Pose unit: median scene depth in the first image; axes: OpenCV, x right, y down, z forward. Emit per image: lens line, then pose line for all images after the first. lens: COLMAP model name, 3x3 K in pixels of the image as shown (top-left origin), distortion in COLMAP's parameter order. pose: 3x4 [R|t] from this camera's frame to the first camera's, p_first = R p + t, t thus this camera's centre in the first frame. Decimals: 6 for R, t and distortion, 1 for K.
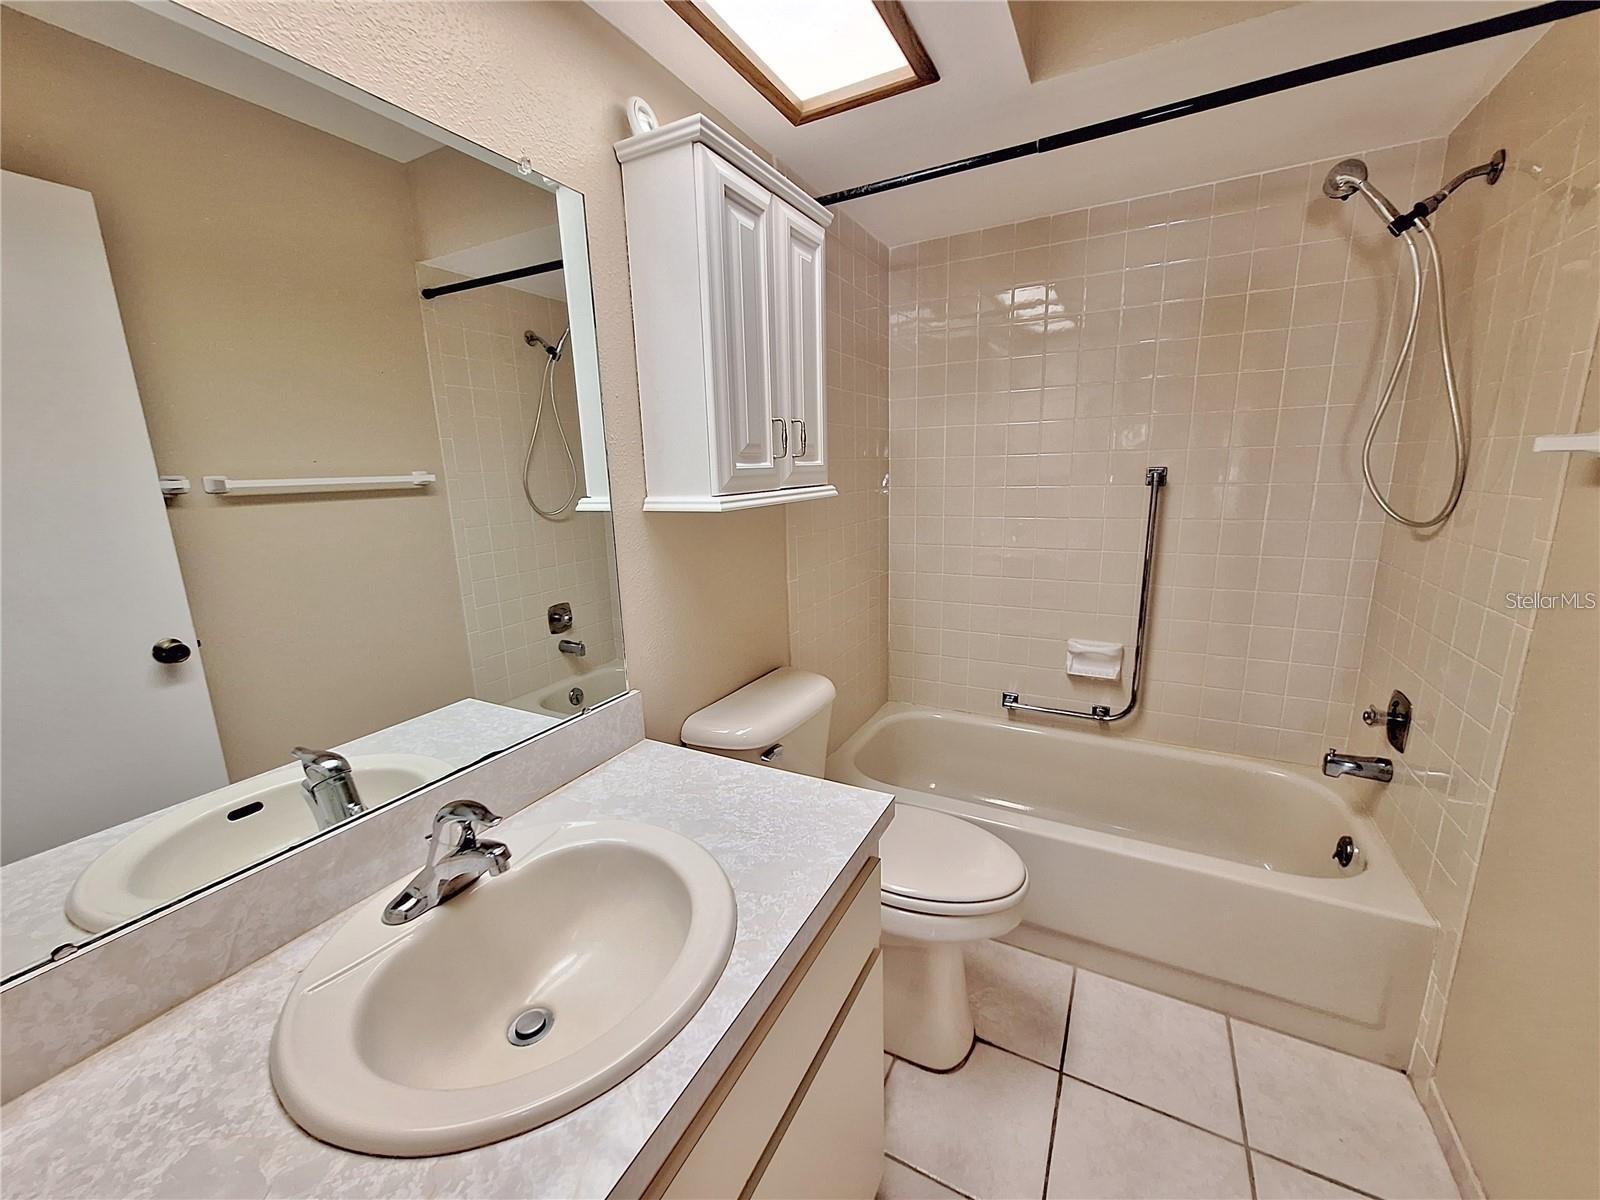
lens RADIAL K [[625.9, 0, 795.8], [0, 625.9, 602.8], [0, 0, 1]] dist [-0.000546, 0.000592]
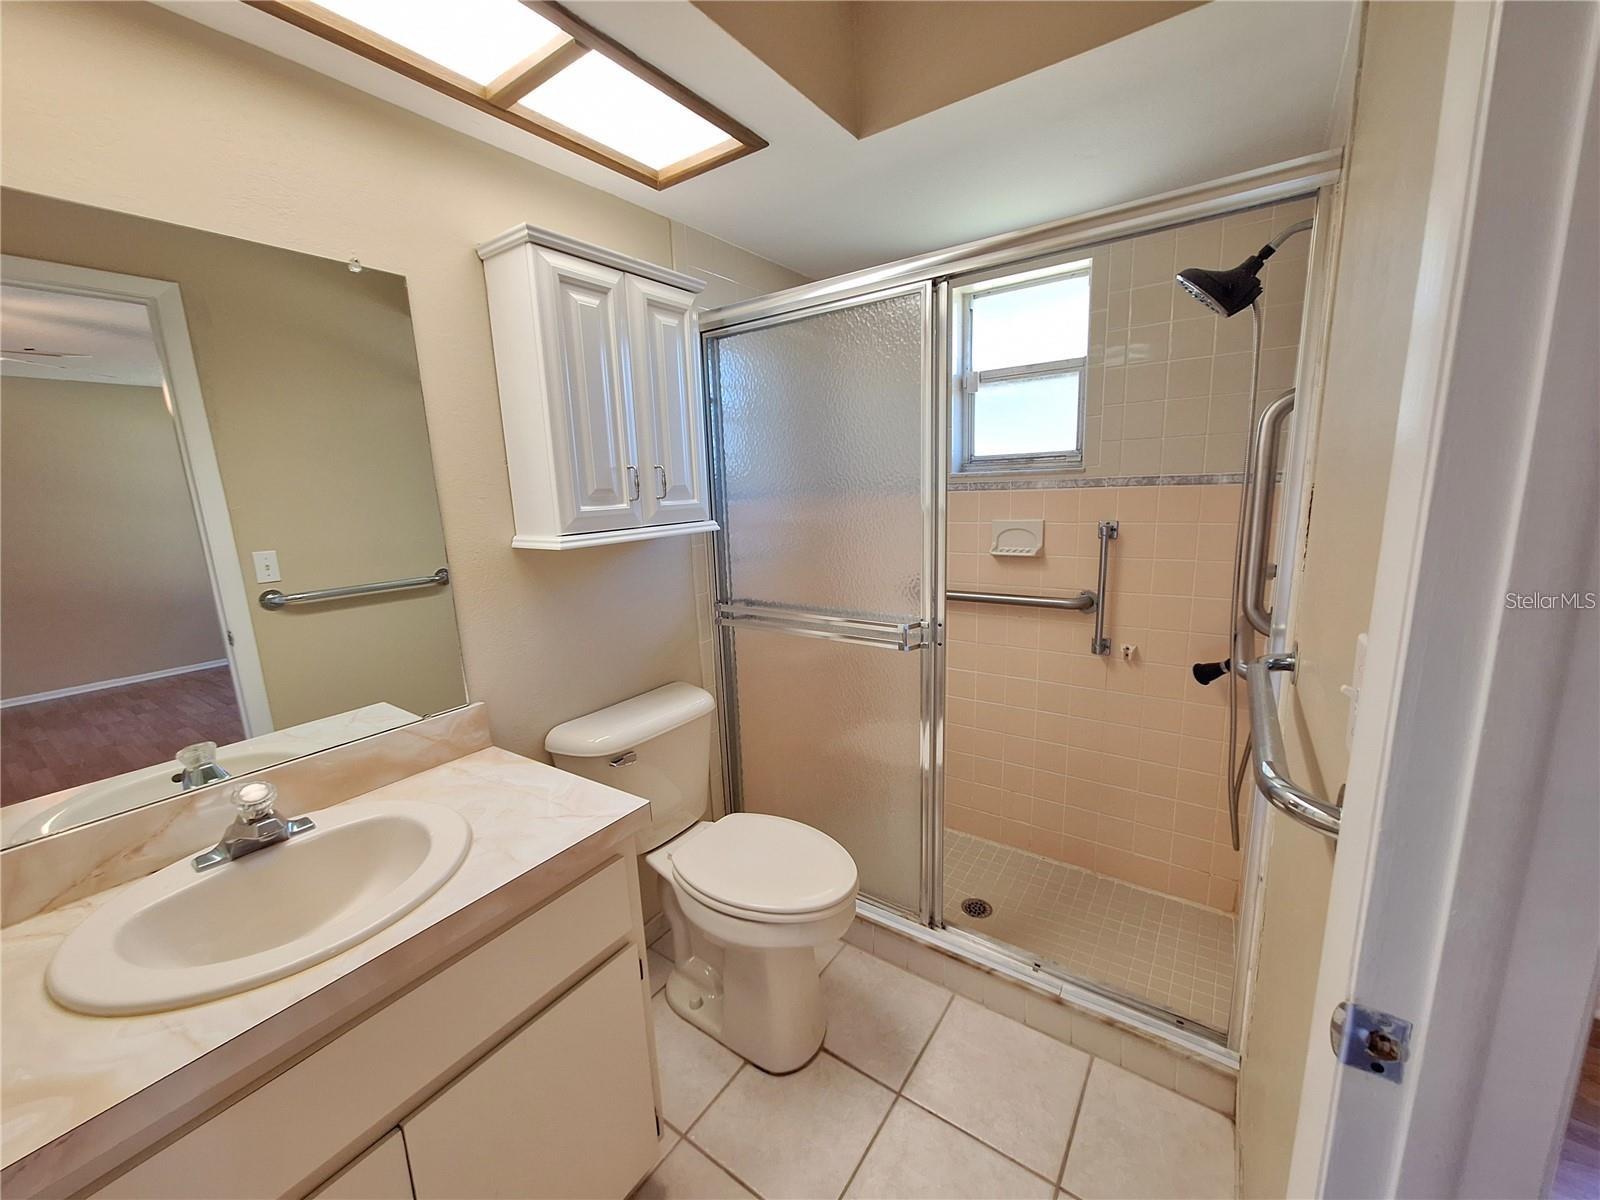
lens RADIAL K [[625.9, 0, 795.8], [0, 625.9, 602.8], [0, 0, 1]] dist [-0.000546, 0.000592]
pose [[0.989263, 0.014259, -0.145448, 0.459222], [-0.018668, 0.999405, -0.028989, -0.020083], [0.144948, 0.031393, 0.988941, -0.076737]]
